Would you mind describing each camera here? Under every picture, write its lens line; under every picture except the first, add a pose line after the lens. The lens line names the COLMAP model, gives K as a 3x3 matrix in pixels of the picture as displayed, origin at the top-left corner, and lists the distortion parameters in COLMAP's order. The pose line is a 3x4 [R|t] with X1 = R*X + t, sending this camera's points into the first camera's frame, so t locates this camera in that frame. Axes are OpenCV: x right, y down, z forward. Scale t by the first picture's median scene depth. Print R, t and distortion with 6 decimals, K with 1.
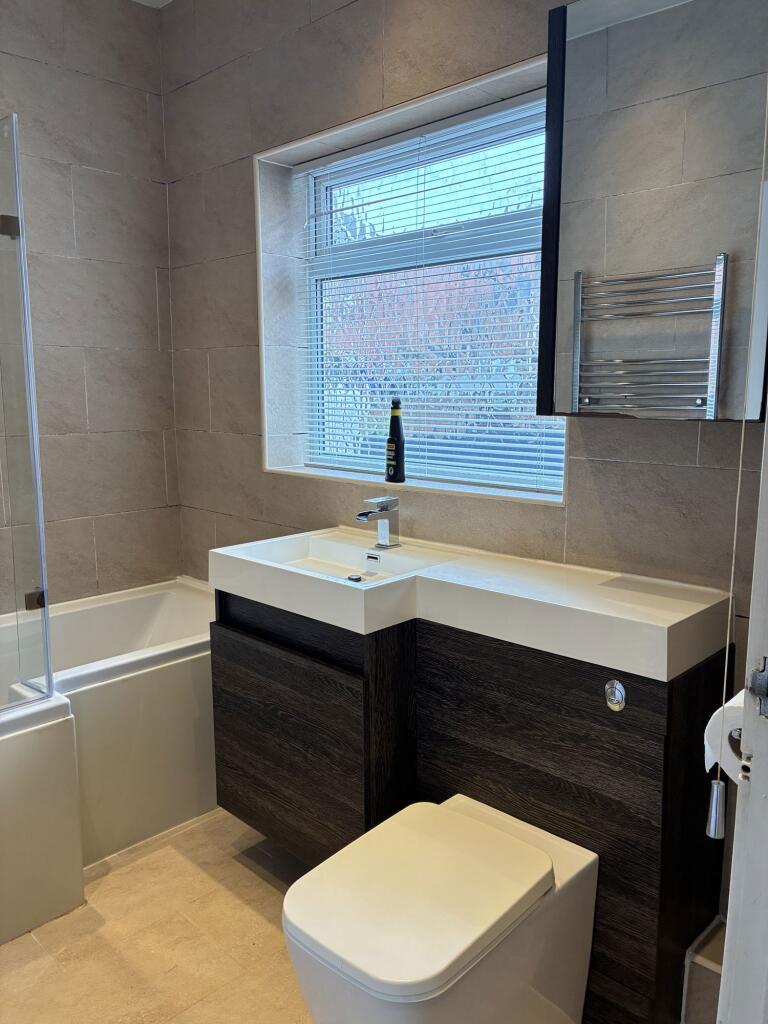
lens RADIAL K [[789.4, 0, 382.0], [0, 789.4, 510.2], [0, 0, 1]] dist [0.056006, -0.074576]
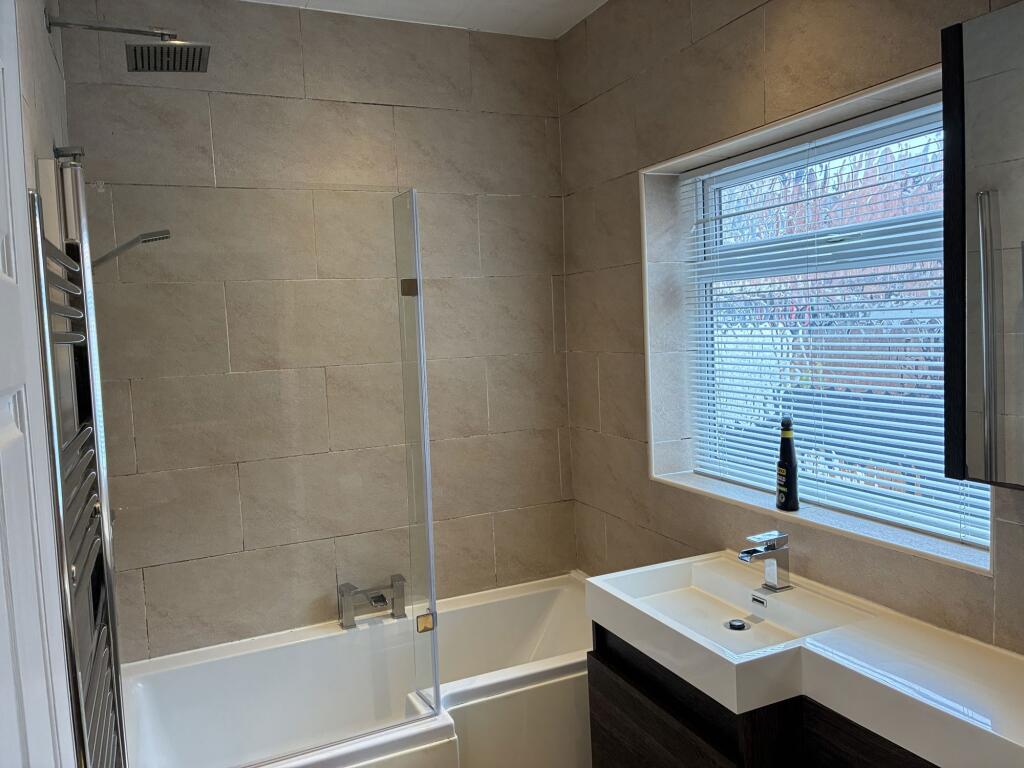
lens RADIAL K [[789.4, 0, 505.2], [0, 789.4, 378.9], [0, 0, 1]] dist [0.056006, -0.074576]
pose [[0.929772, -0.016239, -0.367779, 0.047410], [-0.012158, 0.997127, -0.074763, -0.100947], [0.367936, 0.073984, 0.926903, 0.016199]]
